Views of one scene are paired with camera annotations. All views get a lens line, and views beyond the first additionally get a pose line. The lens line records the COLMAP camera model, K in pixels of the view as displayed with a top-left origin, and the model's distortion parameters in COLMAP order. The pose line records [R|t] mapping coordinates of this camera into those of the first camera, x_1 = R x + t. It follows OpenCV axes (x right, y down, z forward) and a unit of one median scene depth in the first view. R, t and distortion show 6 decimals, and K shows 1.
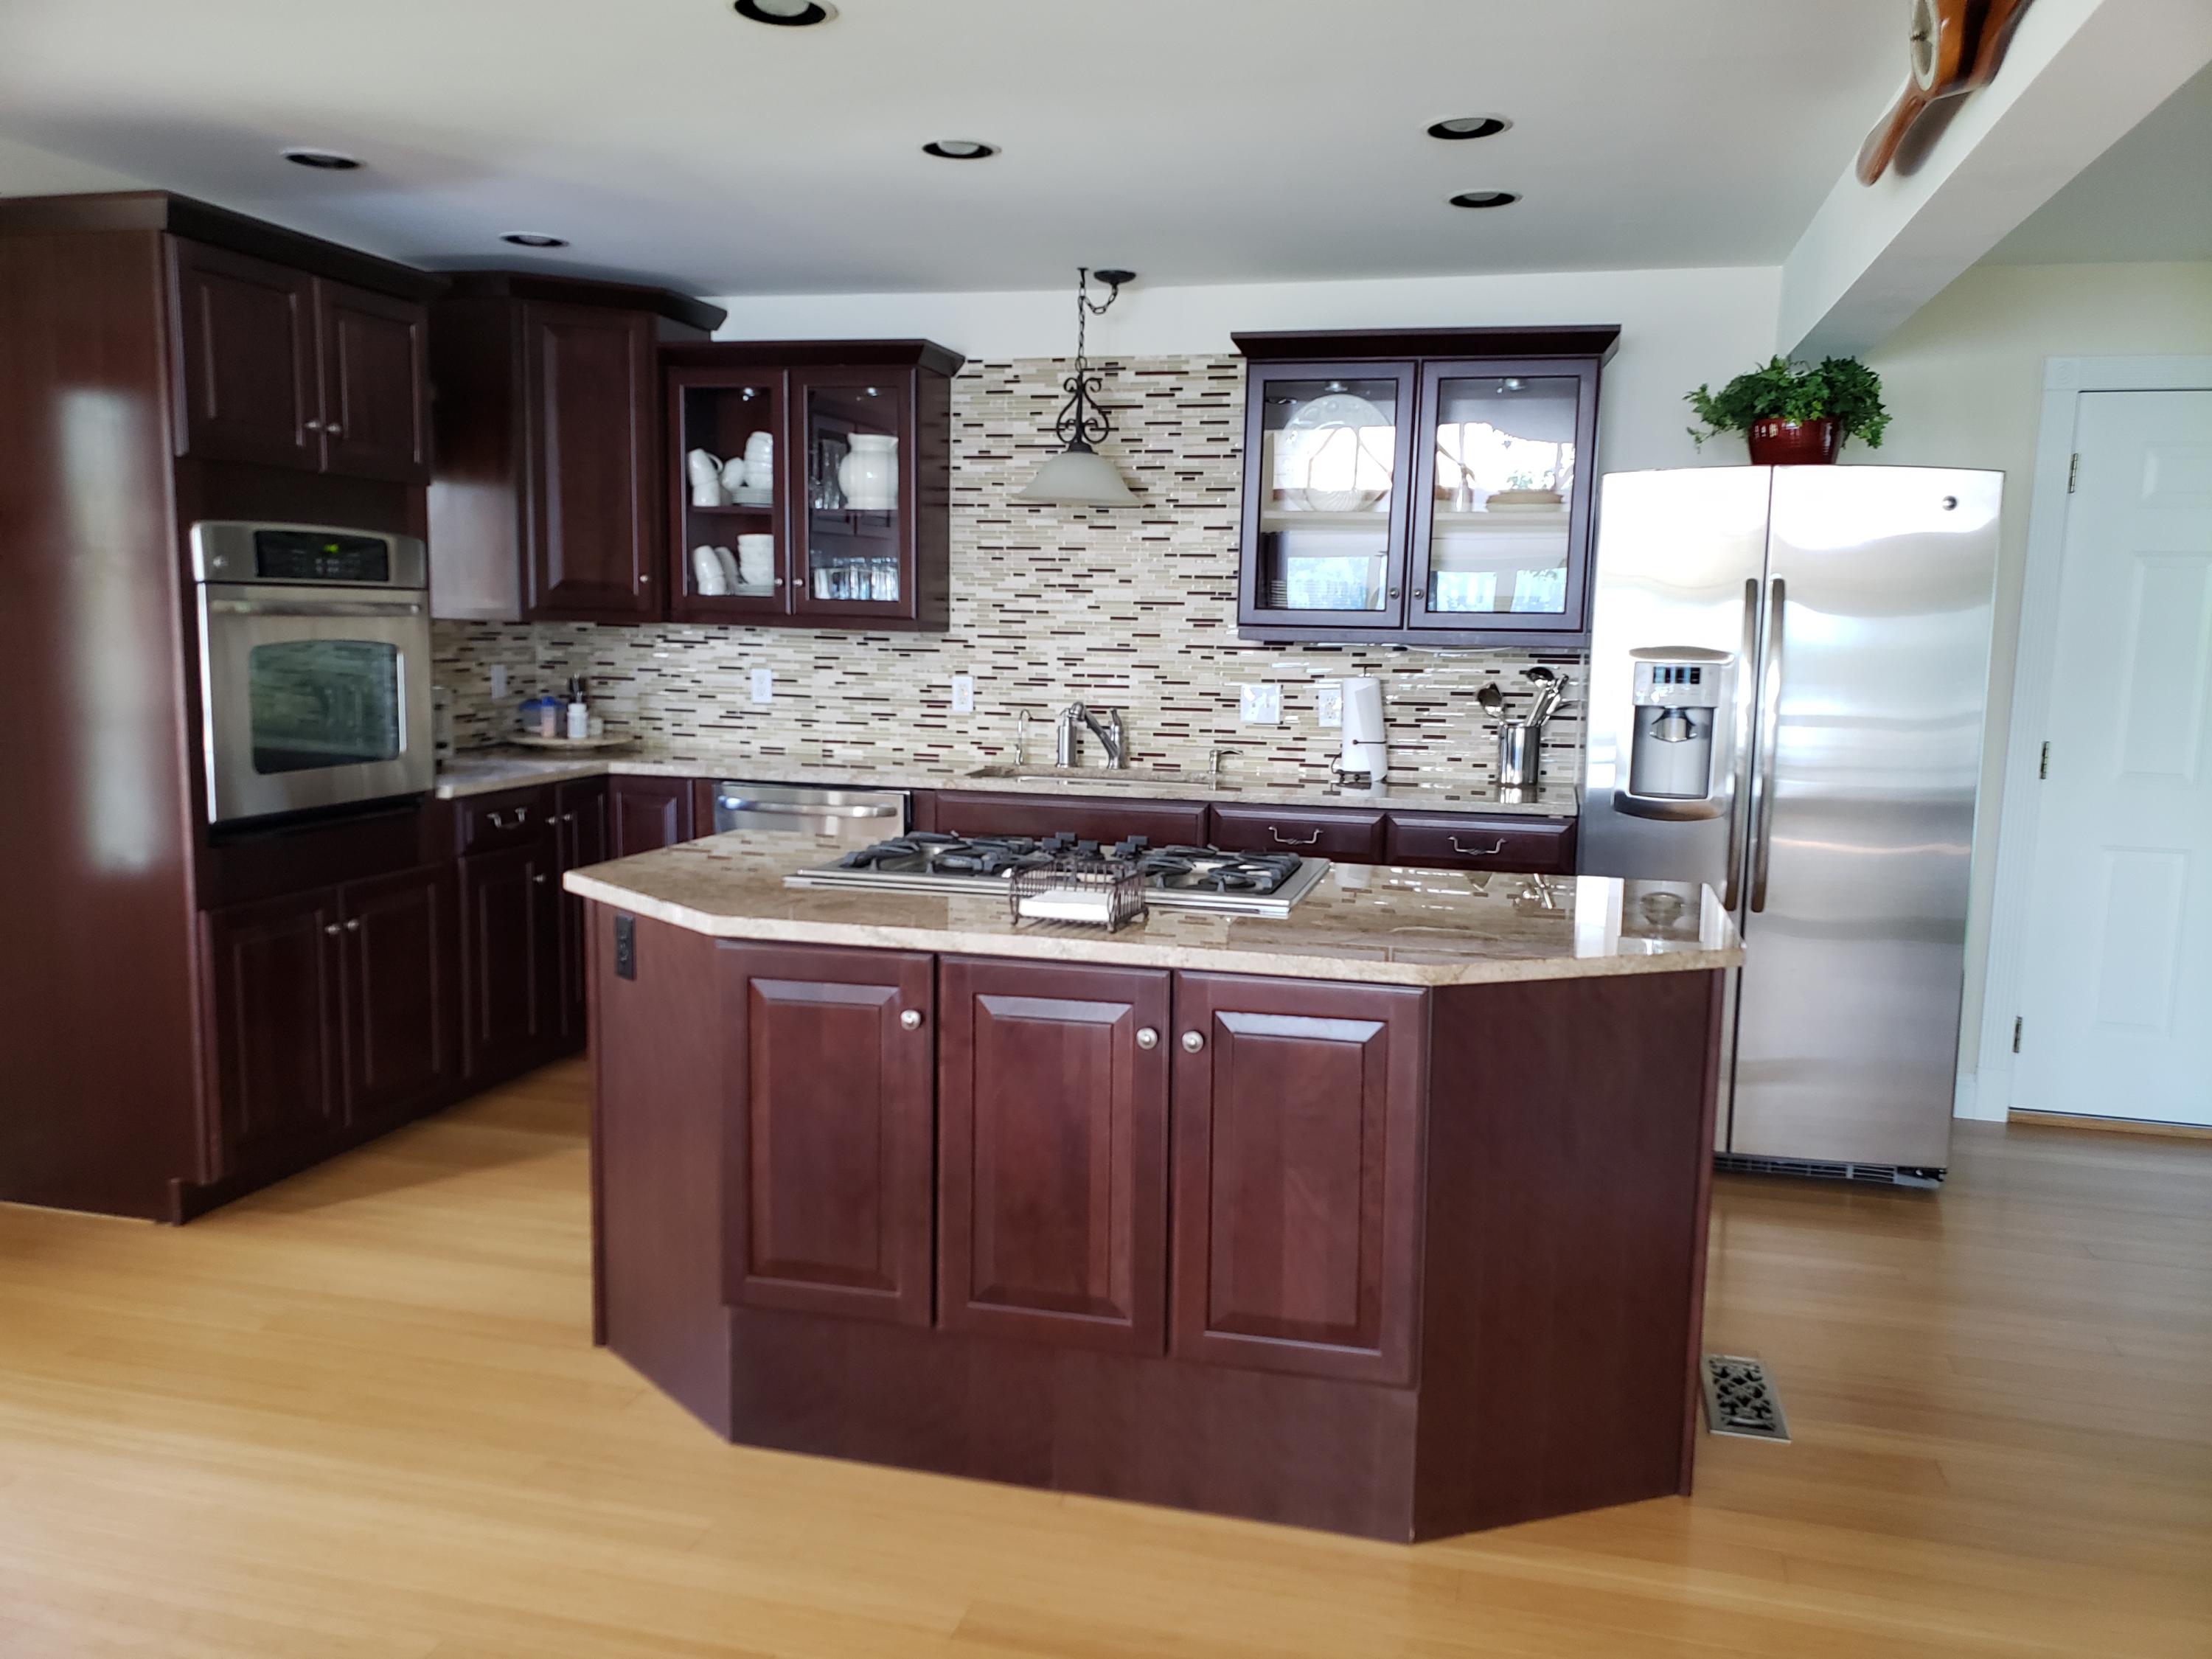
lens RADIAL K [[1737.6, 0, 1063.0], [0, 1737.6, 860.7], [0, 0, 1]] dist [0.104243, -0.116852]
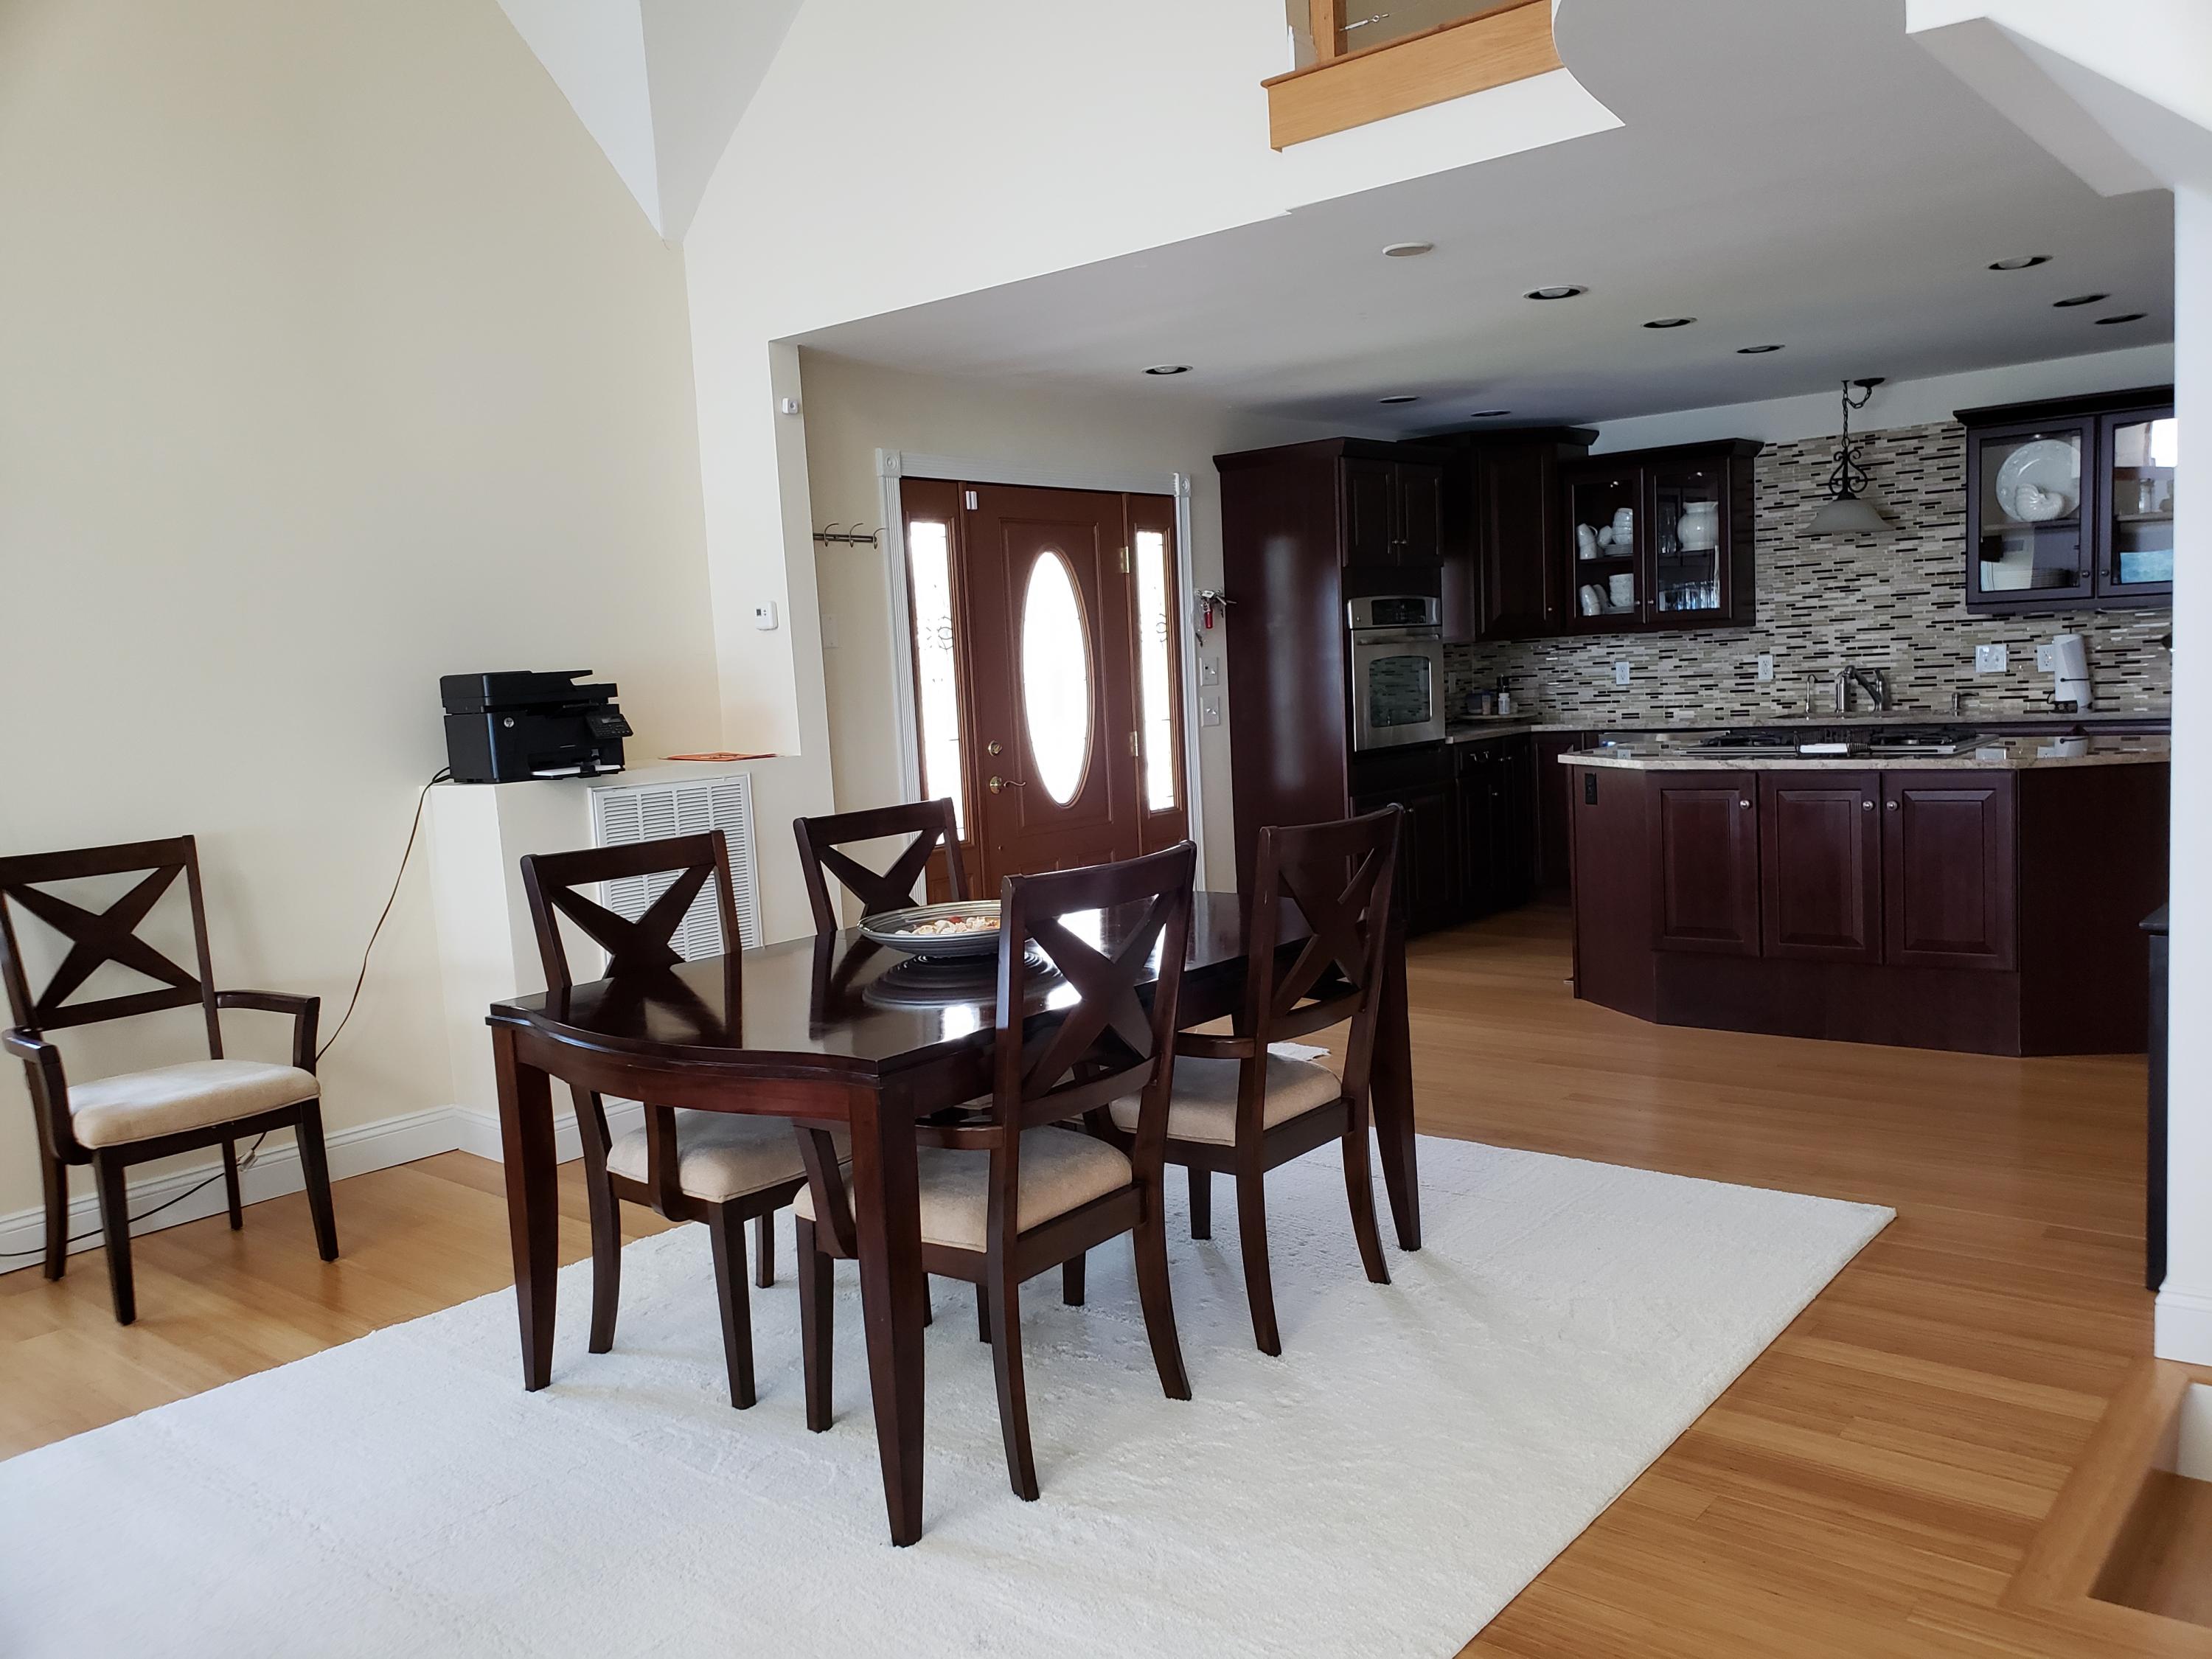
lens RADIAL K [[1737.6, 0, 1175.9], [0, 1737.6, 854.0], [0, 0, 1]] dist [0.104243, -0.116852]
pose [[0.927553, -0.026576, -0.372745, 0.030167], [0.018435, 0.999508, -0.025389, 0.093191], [0.373236, 0.016678, 0.927587, -0.580123]]
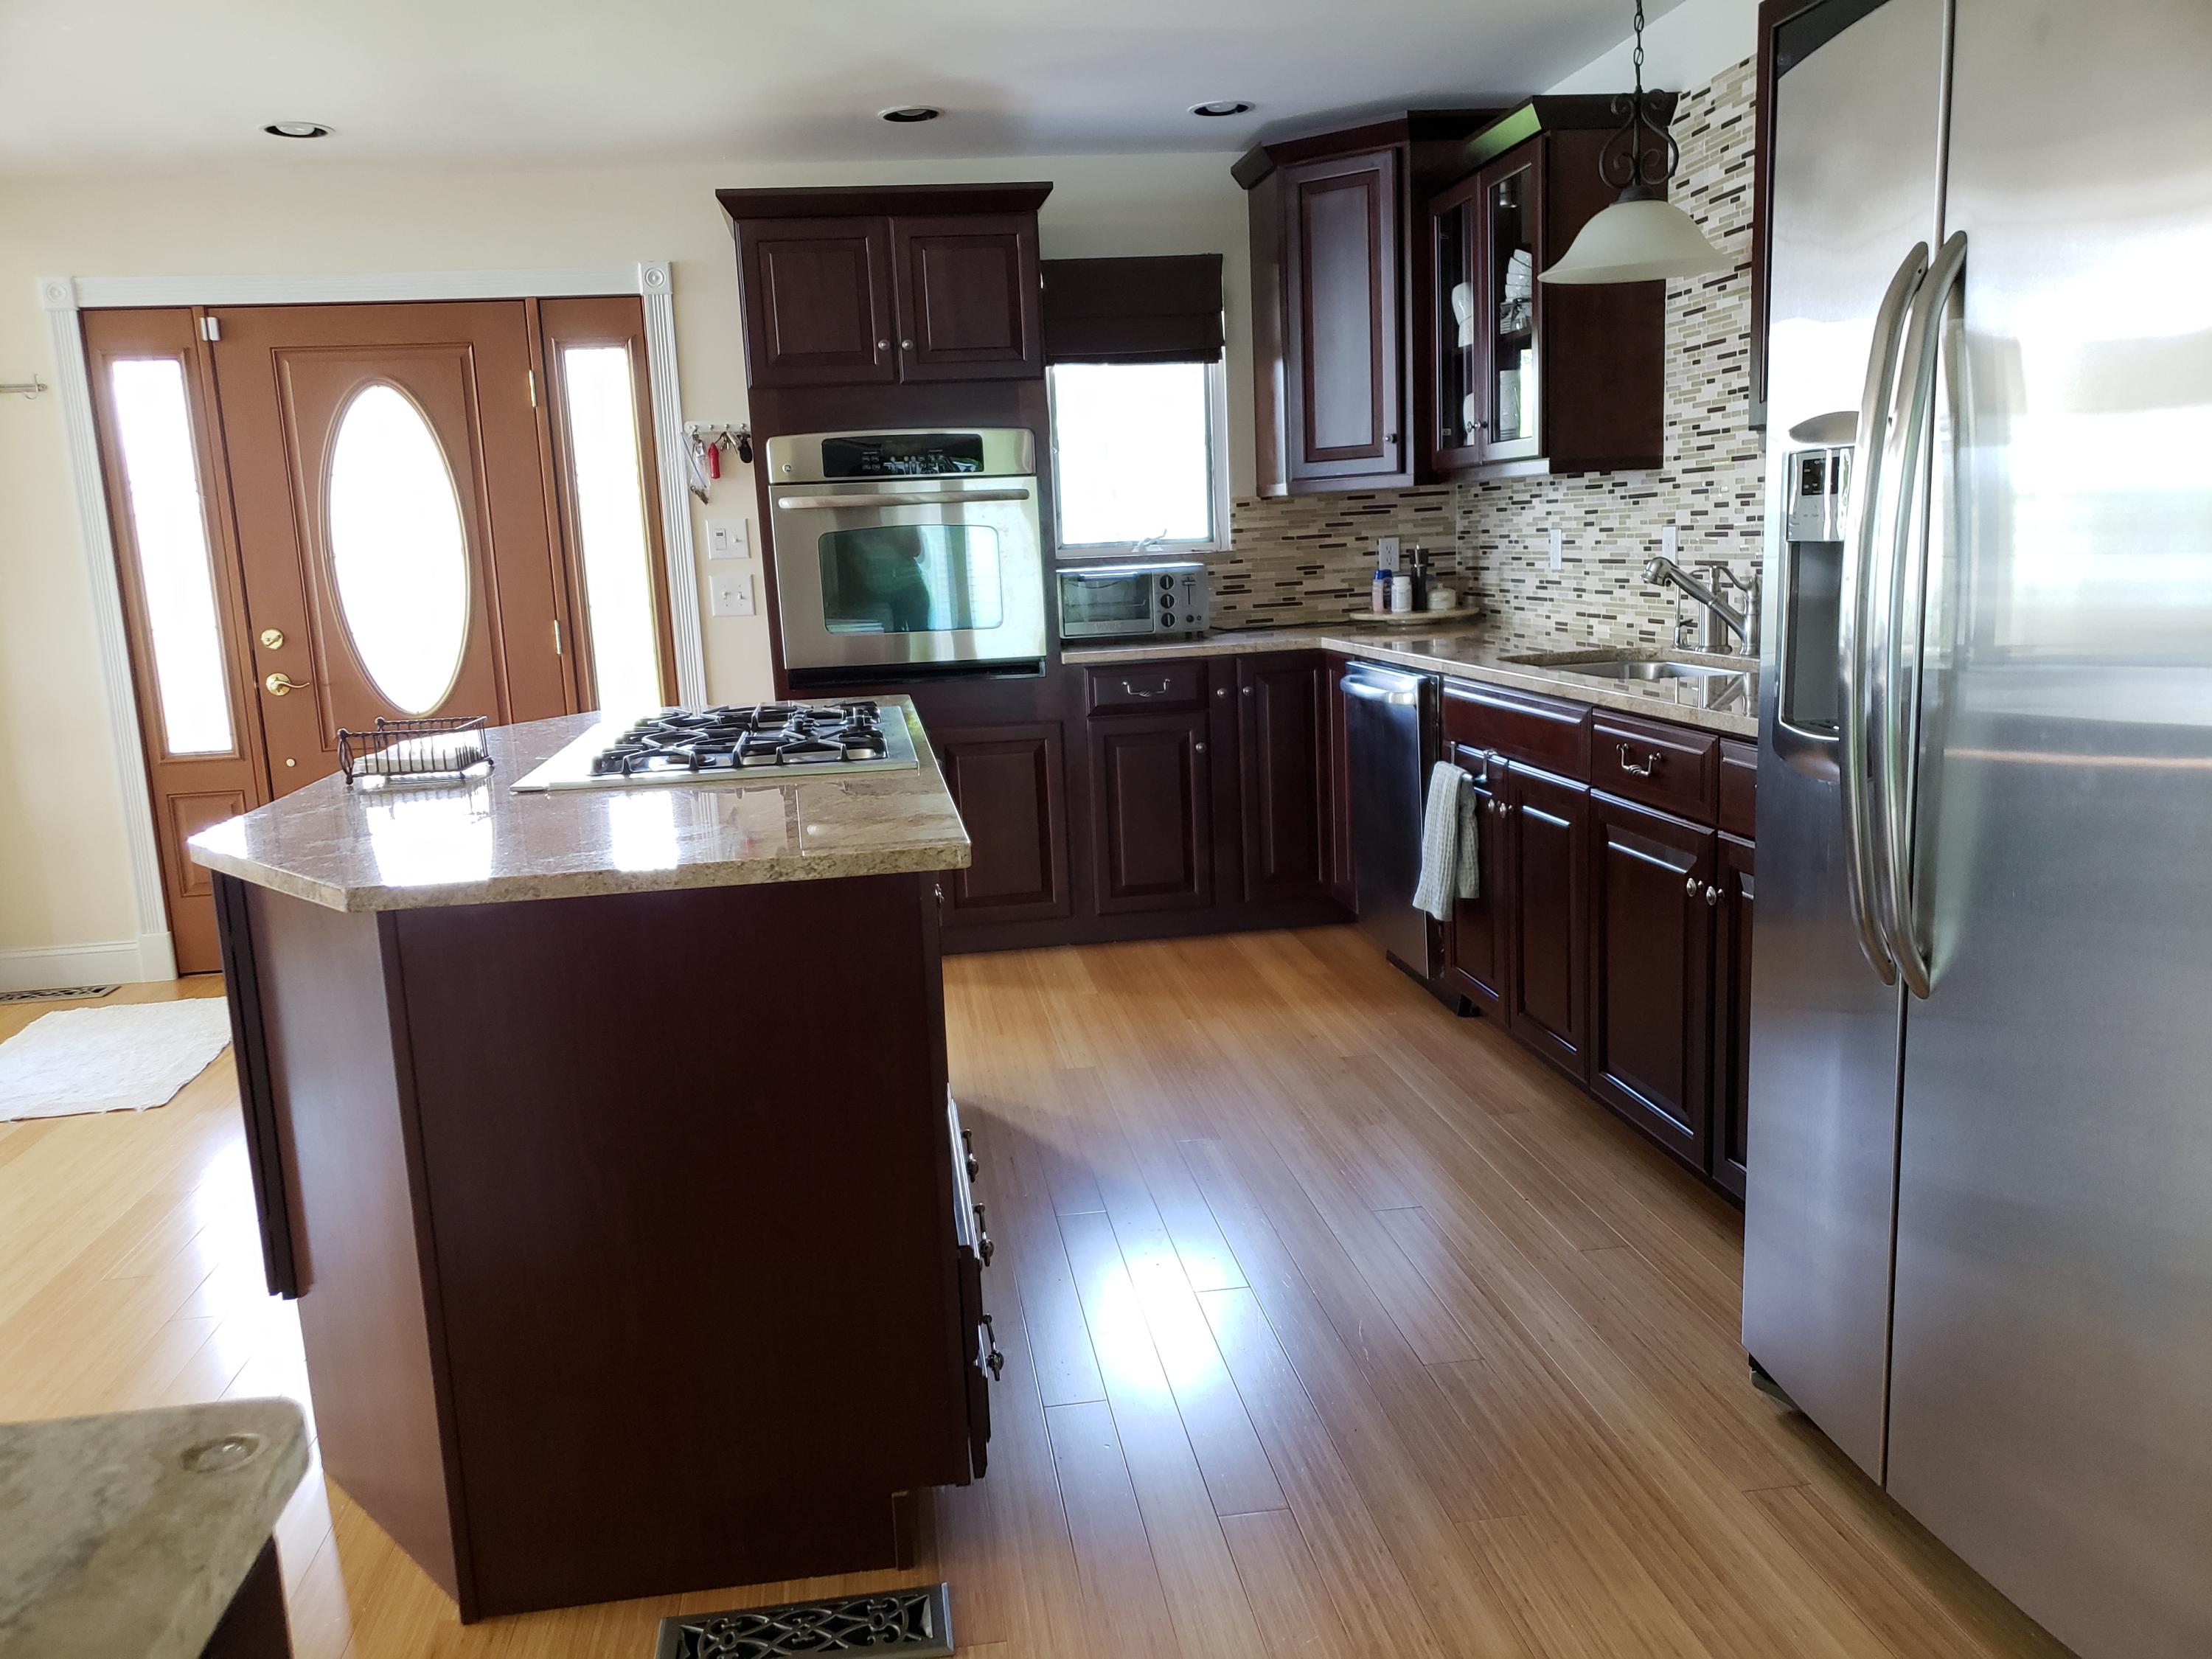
lens RADIAL K [[1737.6, 0, 1112.6], [0, 1737.6, 828.8], [0, 0, 1]] dist [0.104243, -0.116852]
pose [[0.412532, 0.113973, -0.903785, 0.561148], [-0.072861, 0.993092, 0.091978, -0.029842], [0.908025, 0.027907, 0.417986, 0.482689]]
